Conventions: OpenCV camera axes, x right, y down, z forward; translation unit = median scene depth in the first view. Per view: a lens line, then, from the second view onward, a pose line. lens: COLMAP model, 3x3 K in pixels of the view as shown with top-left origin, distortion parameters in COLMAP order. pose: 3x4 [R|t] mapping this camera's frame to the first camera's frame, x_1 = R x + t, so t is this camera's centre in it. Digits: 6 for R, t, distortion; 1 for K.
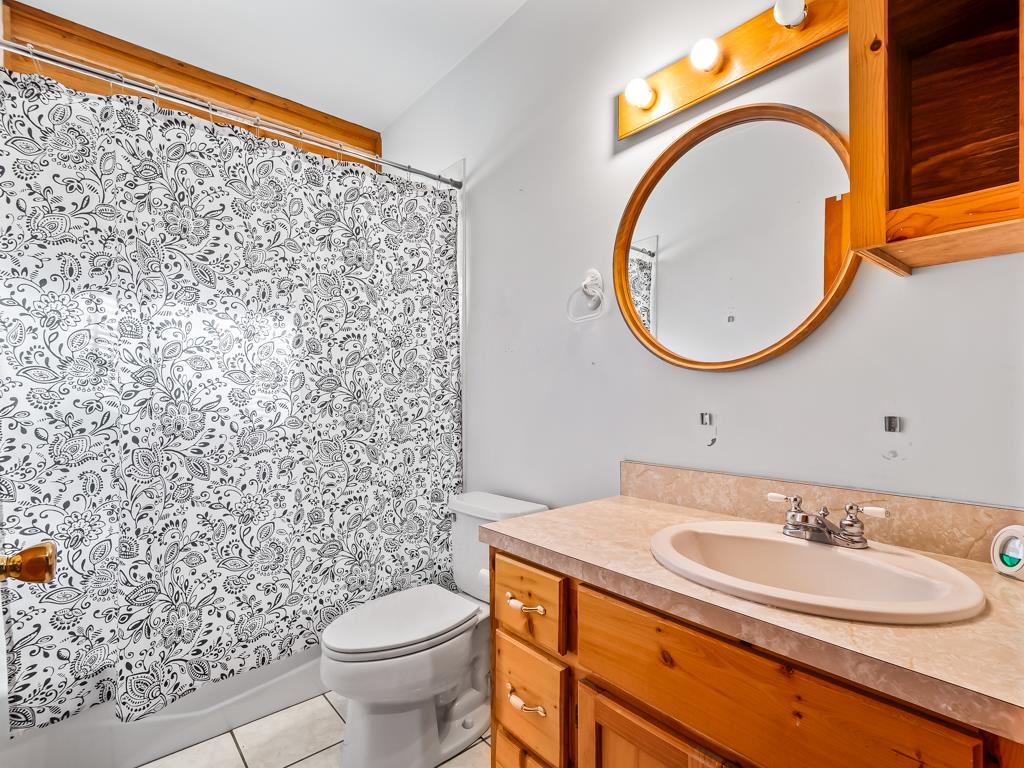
lens RADIAL K [[505.1, 0, 513.8], [0, 505.1, 388.3], [0, 0, 1]] dist [0.004859, -0.001610]
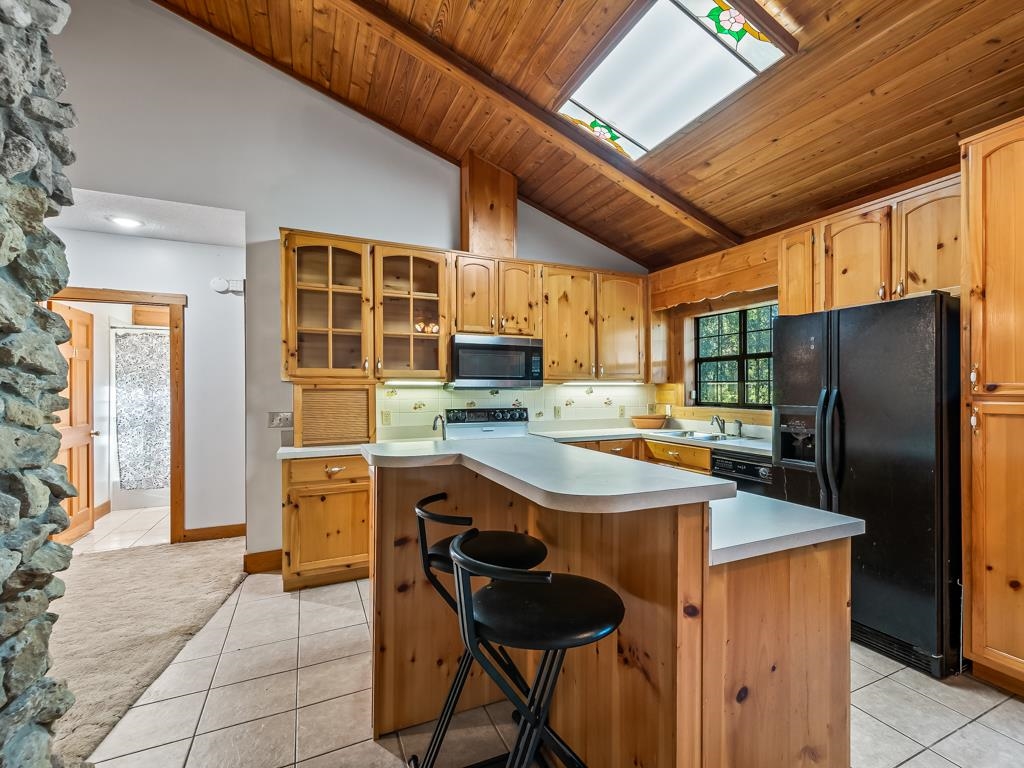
lens RADIAL K [[505.1, 0, 572.0], [0, 505.1, 388.4], [0, 0, 1]] dist [0.004859, -0.001610]
pose [[0.975630, -0.001841, -0.219413, 3.463499], [0.002178, 0.999997, 0.001295, -0.154883], [0.219410, -0.001741, 0.975631, -2.200227]]
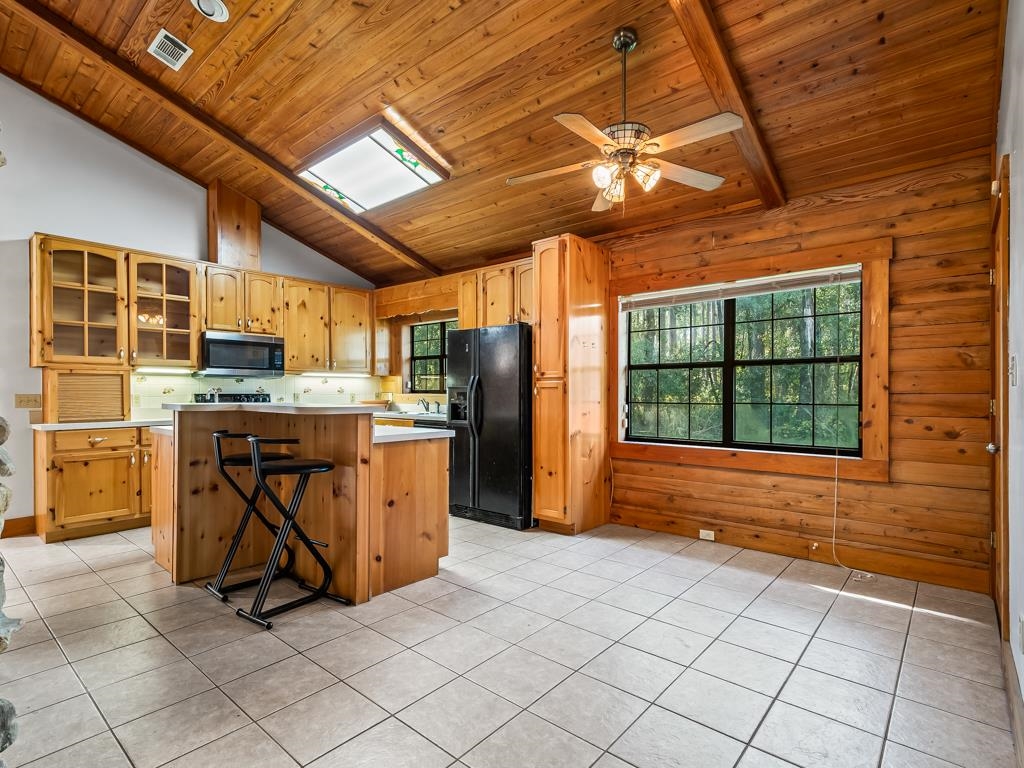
lens RADIAL K [[522.2, 0, 513.8], [0, 522.2, 393.3], [0, 0, 1]] dist [0.013627, -0.004432]
pose [[0.988574, 0.000015, 0.150737, 3.738407], [-0.001019, 0.999978, 0.006583, -0.059320], [-0.150734, -0.006661, 0.988552, -3.421273]]
